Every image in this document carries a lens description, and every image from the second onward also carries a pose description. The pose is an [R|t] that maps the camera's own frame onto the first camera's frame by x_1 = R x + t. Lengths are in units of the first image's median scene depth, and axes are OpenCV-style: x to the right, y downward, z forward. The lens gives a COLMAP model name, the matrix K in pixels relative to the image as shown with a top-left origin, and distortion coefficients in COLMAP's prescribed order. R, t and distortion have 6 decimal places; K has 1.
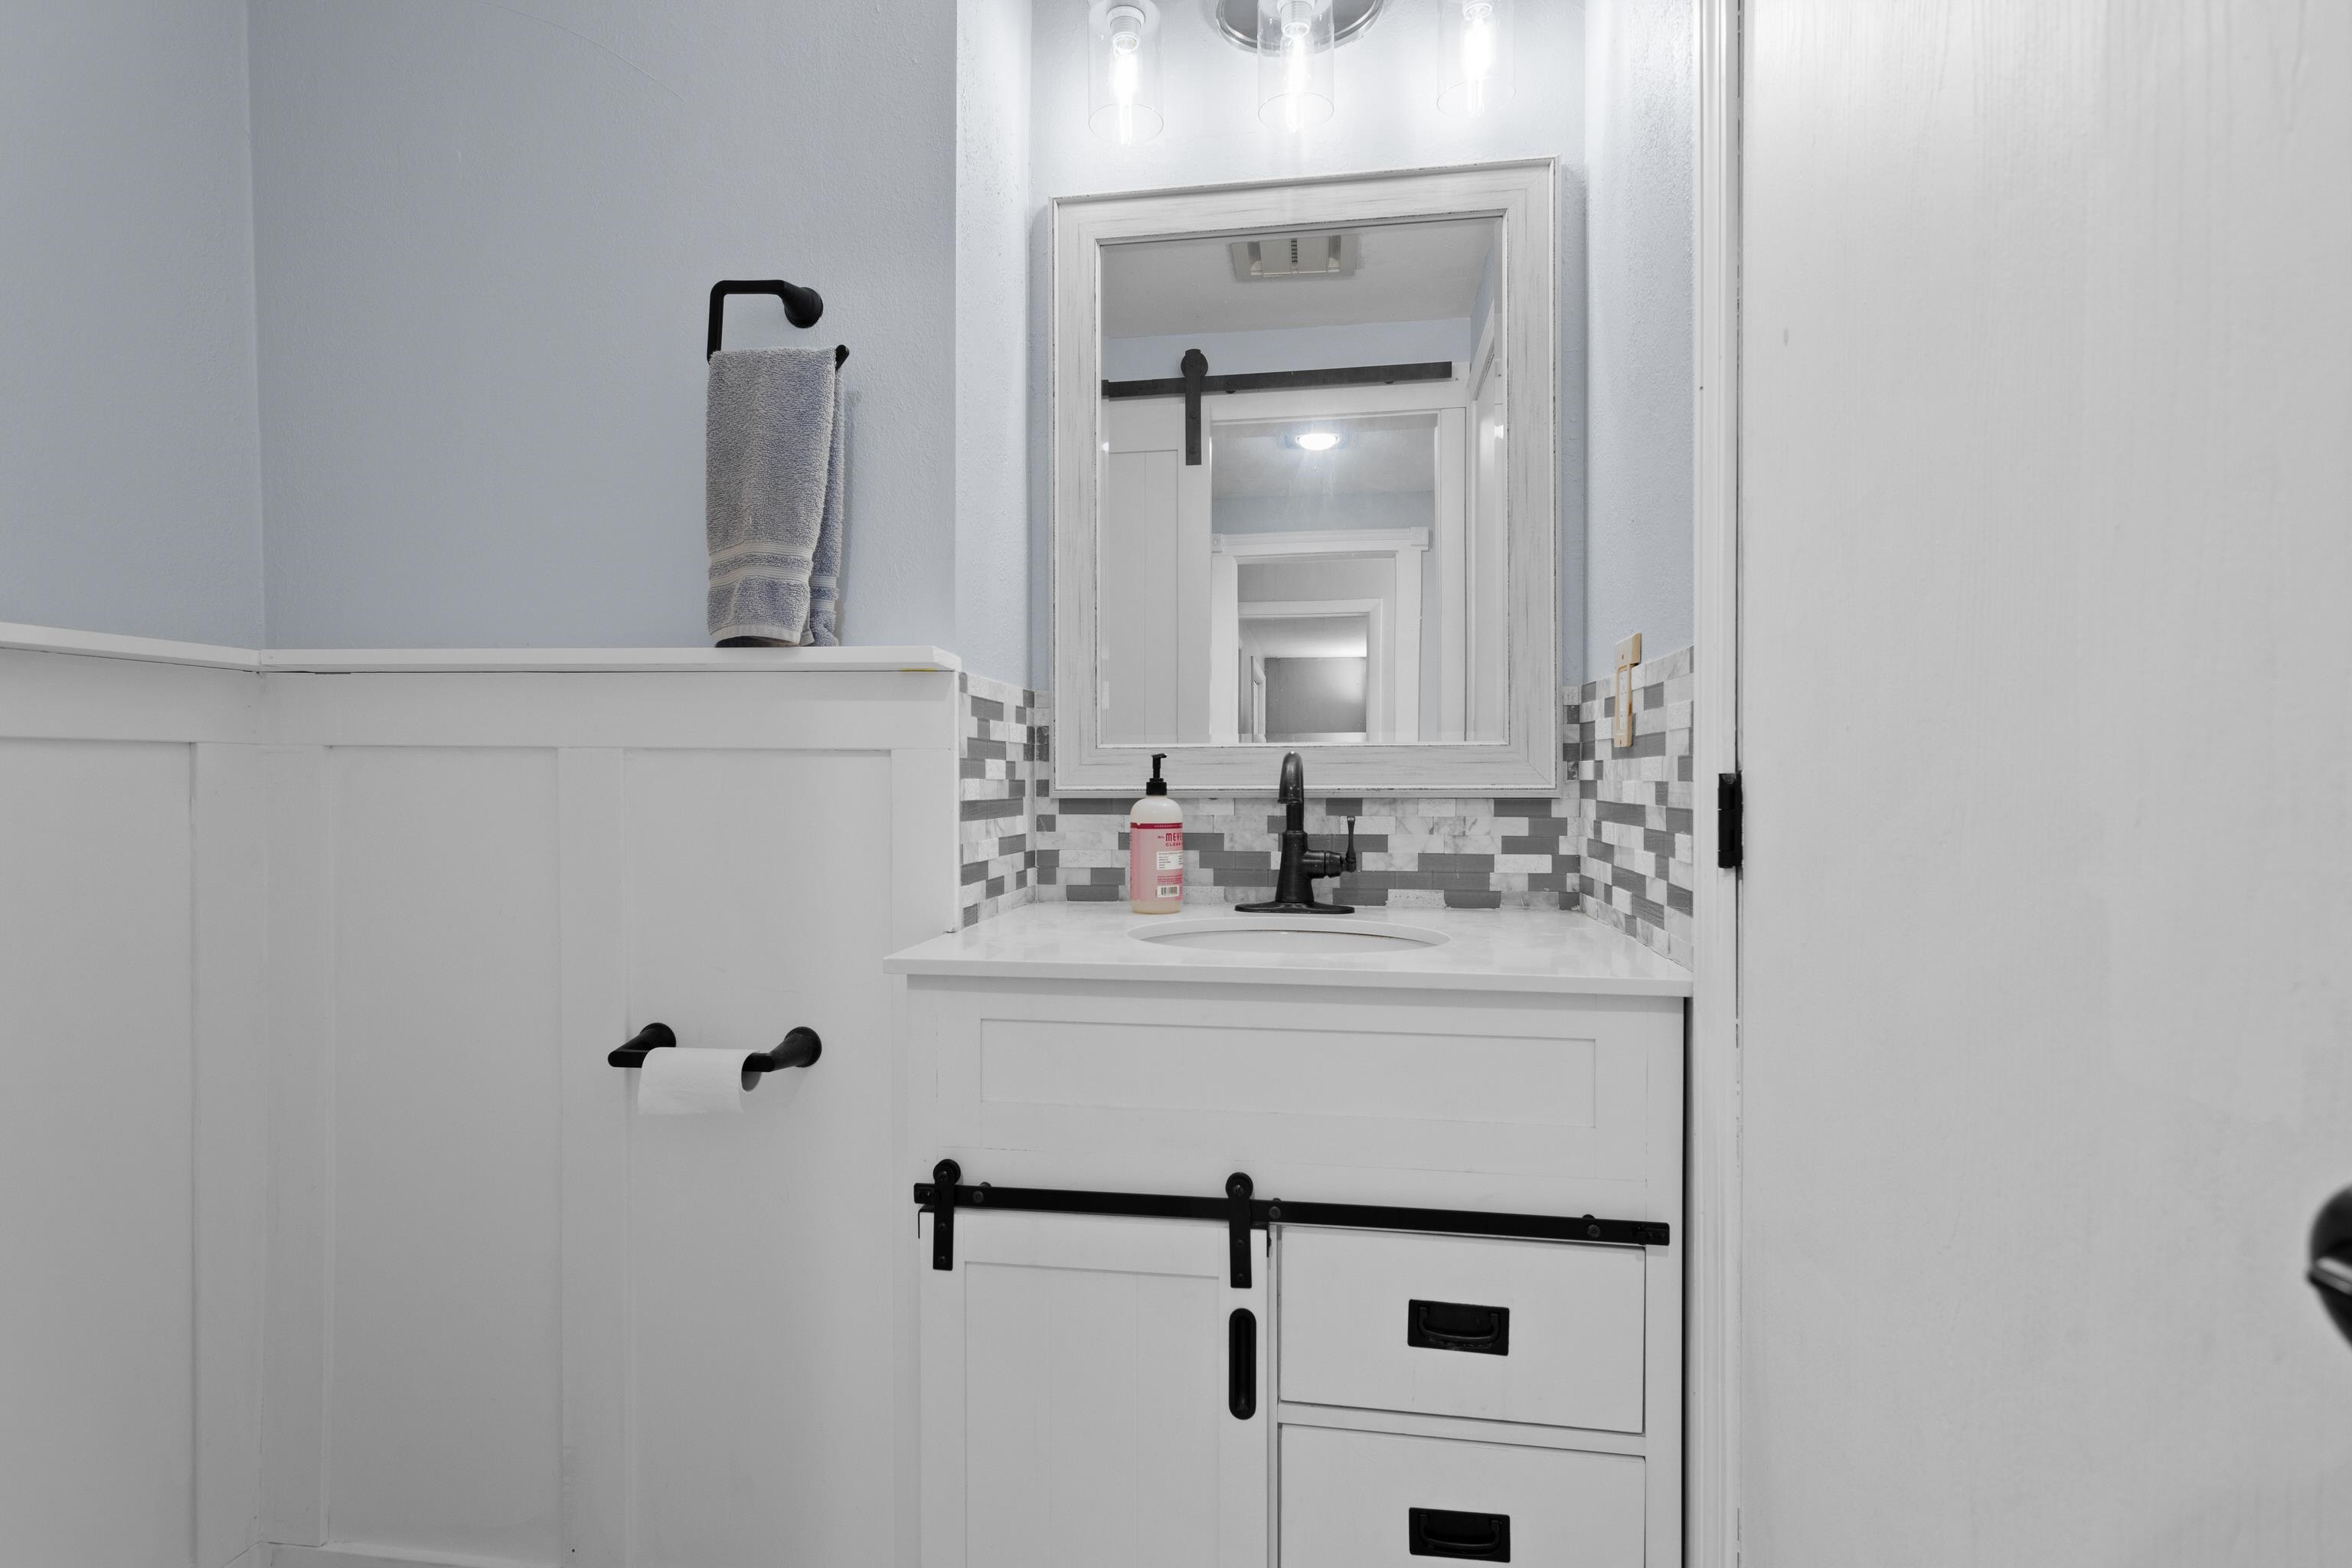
lens RADIAL K [[1113.1, 0, 1174.7], [0, 1113.1, 778.4], [0, 0, 1]] dist [-0.004397, 0.002327]
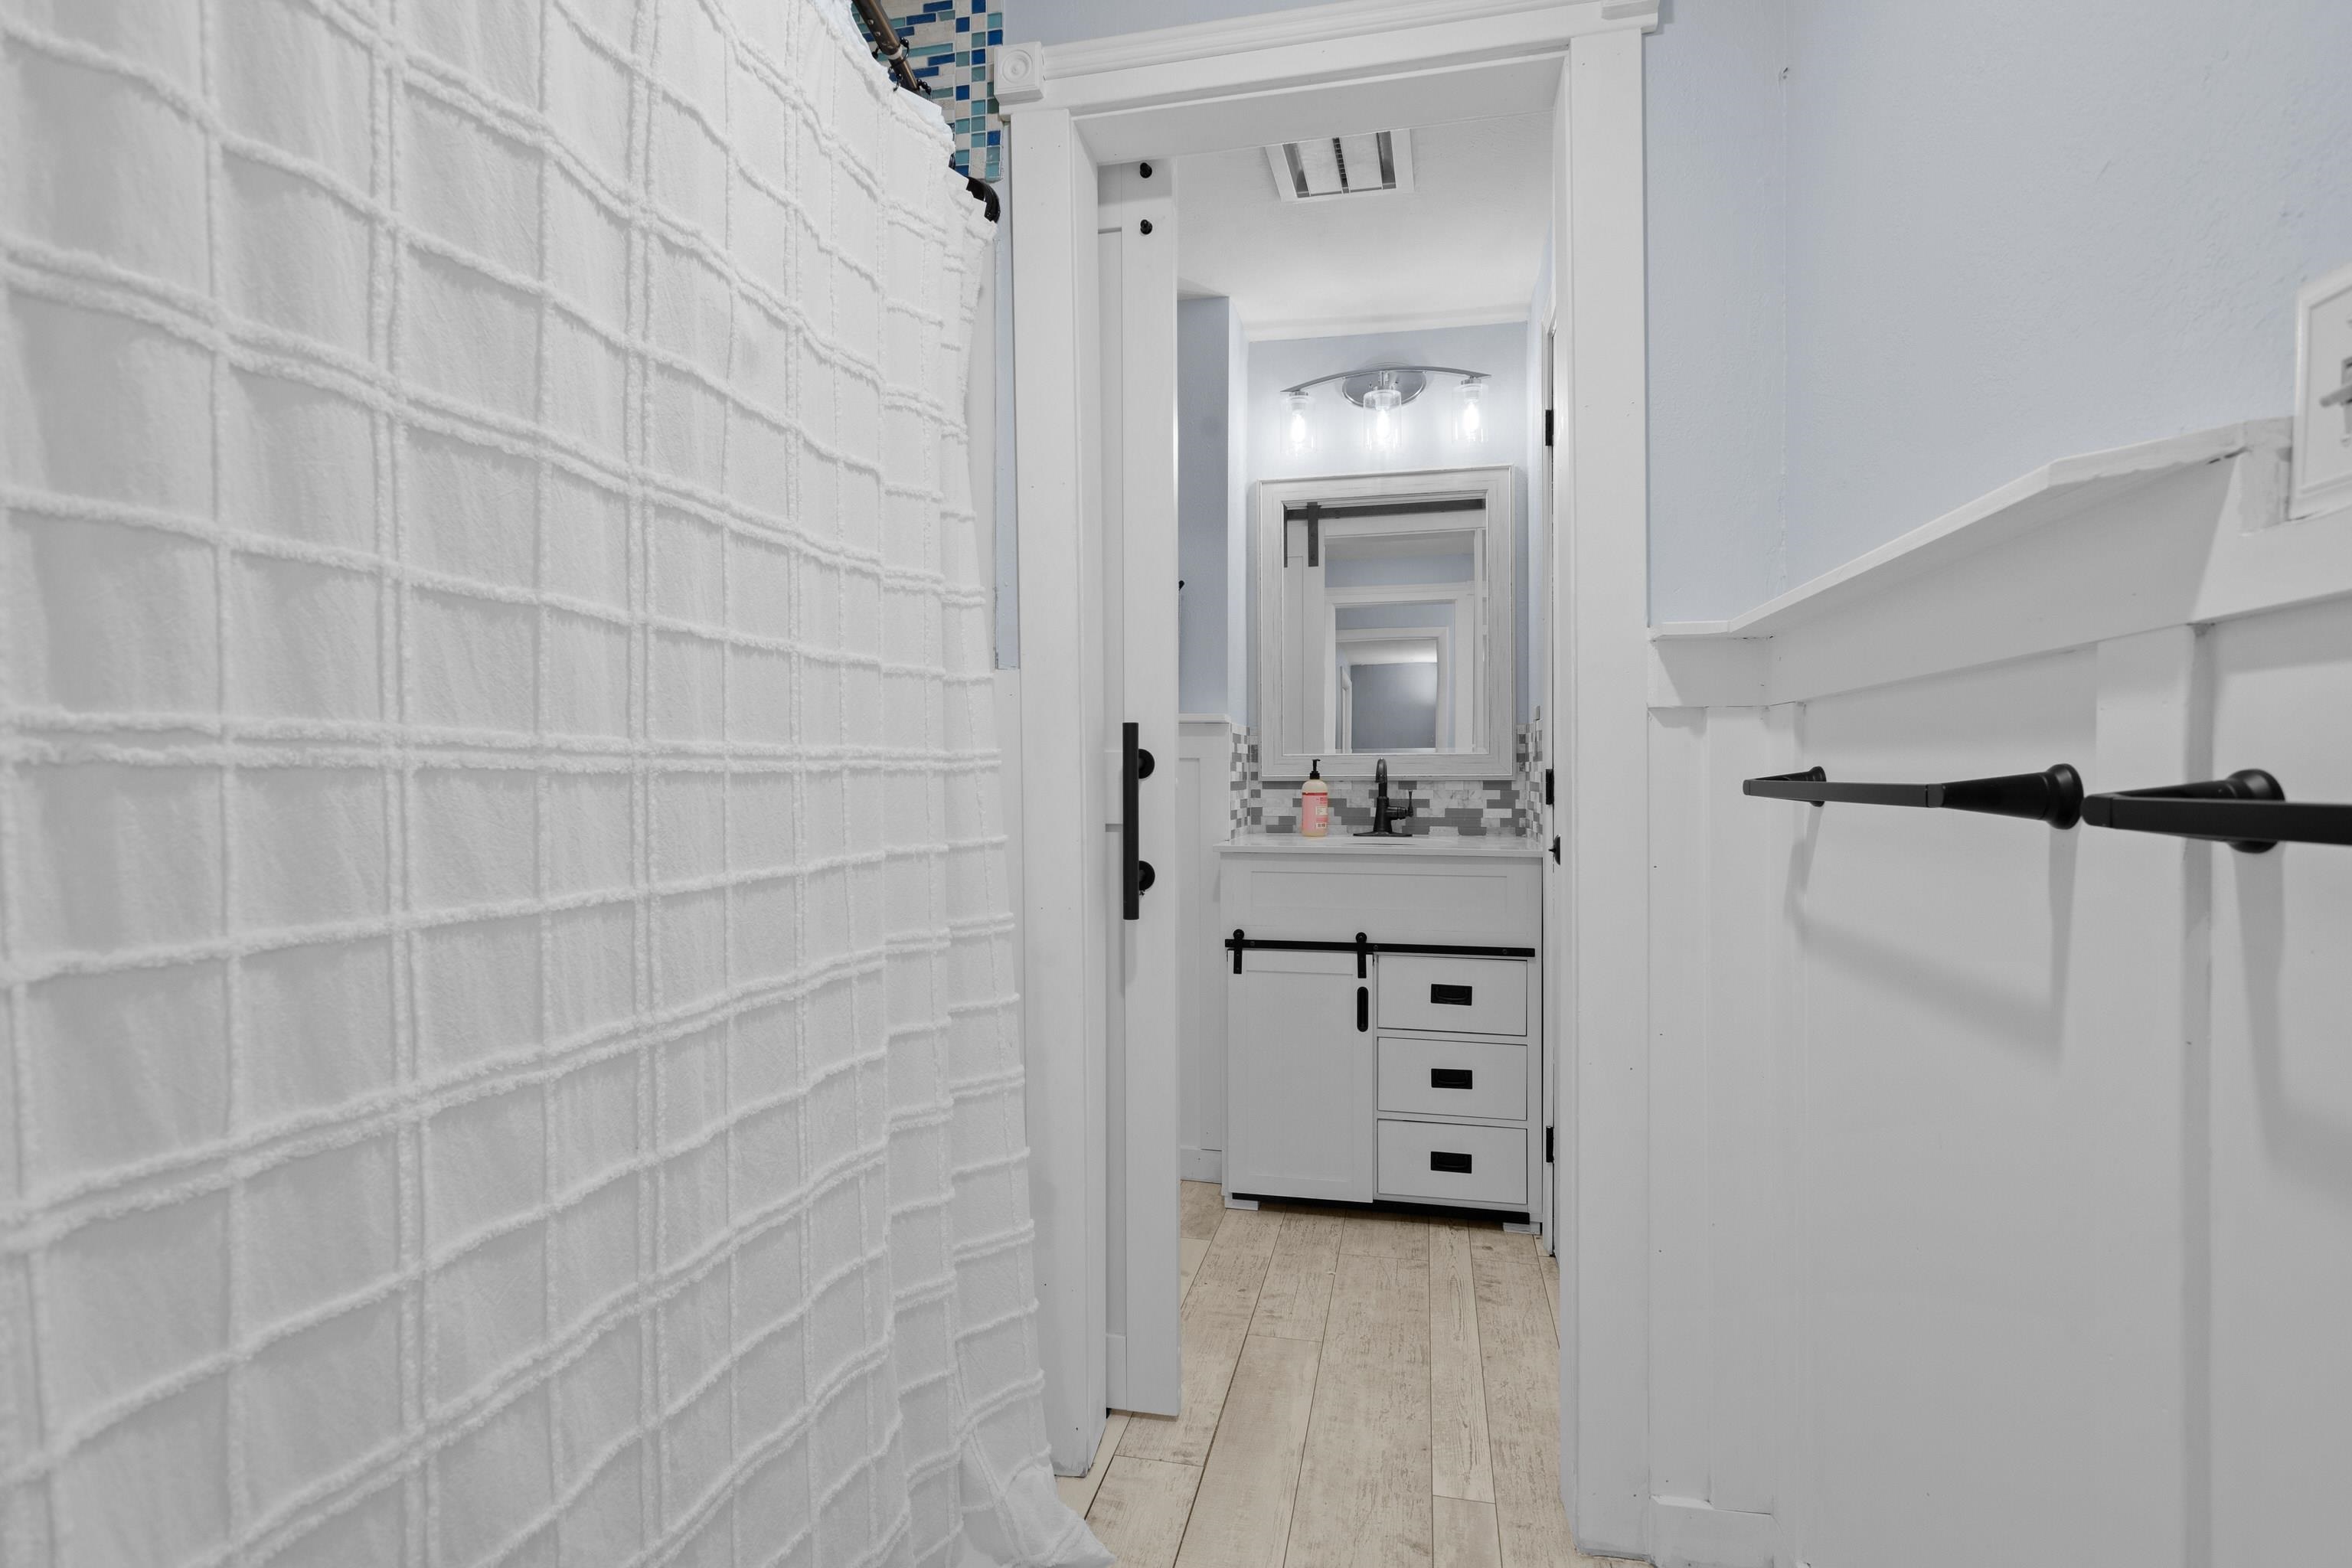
lens RADIAL K [[1113.1, 0, 1176.6], [0, 1113.1, 776.8], [0, 0, 1]] dist [-0.004397, 0.002327]
pose [[0.997663, -0.001286, -0.068312, -0.128042], [0.001771, 0.999974, 0.007045, -0.004474], [0.068301, -0.007150, 0.997639, -1.047479]]
